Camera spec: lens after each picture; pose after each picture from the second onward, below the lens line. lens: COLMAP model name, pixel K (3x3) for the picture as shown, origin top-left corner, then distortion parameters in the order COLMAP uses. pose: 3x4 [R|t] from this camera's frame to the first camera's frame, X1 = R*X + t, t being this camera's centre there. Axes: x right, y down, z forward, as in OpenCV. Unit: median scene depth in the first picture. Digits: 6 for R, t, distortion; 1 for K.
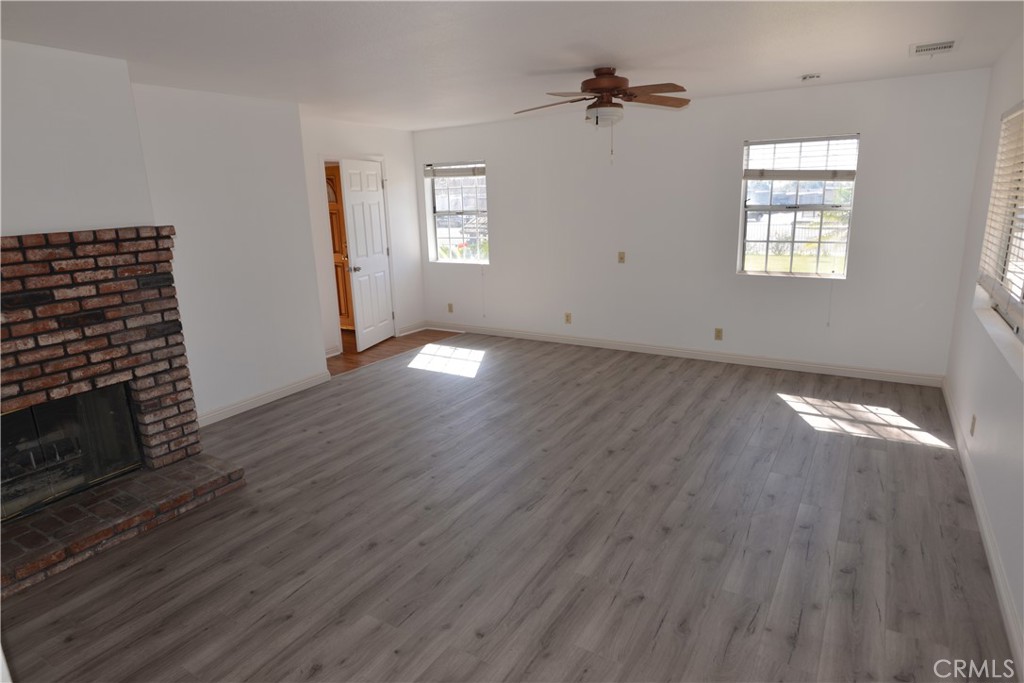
lens RADIAL K [[584.1, 0, 509.9], [0, 584.1, 345.1], [0, 0, 1]] dist [-0.003629, 0.000485]
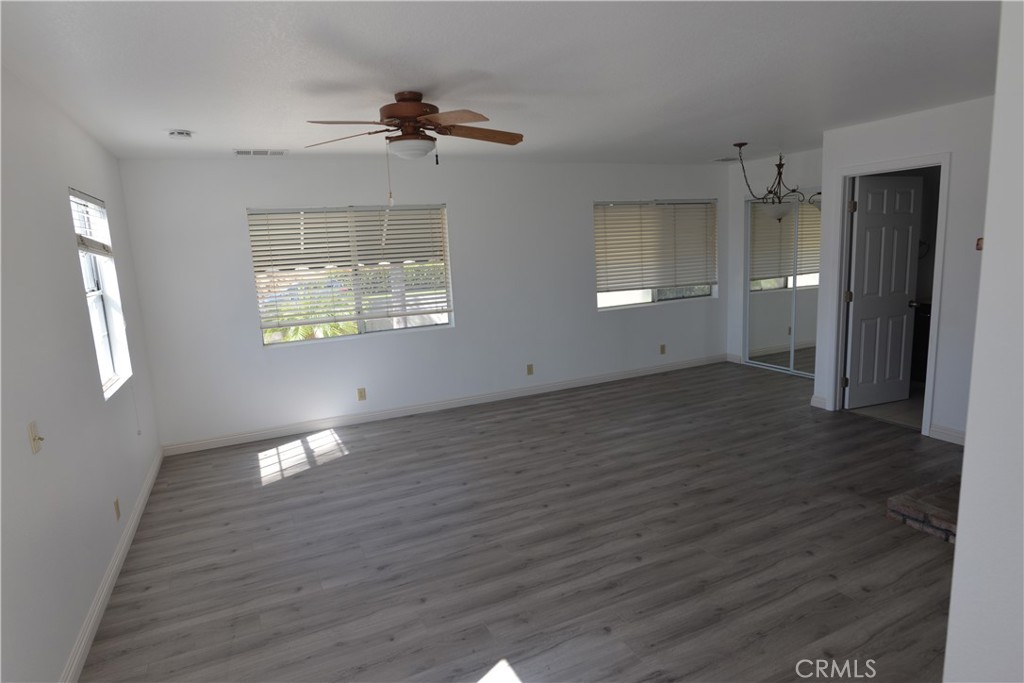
lens RADIAL K [[584.1, 0, 507.3], [0, 584.1, 339.3], [0, 0, 1]] dist [-0.003629, 0.000485]
pose [[-0.833463, -0.014597, 0.552382, -0.476228], [0.208412, 0.917518, 0.338710, -0.487742], [-0.511765, 0.397425, -0.761675, 1.989019]]
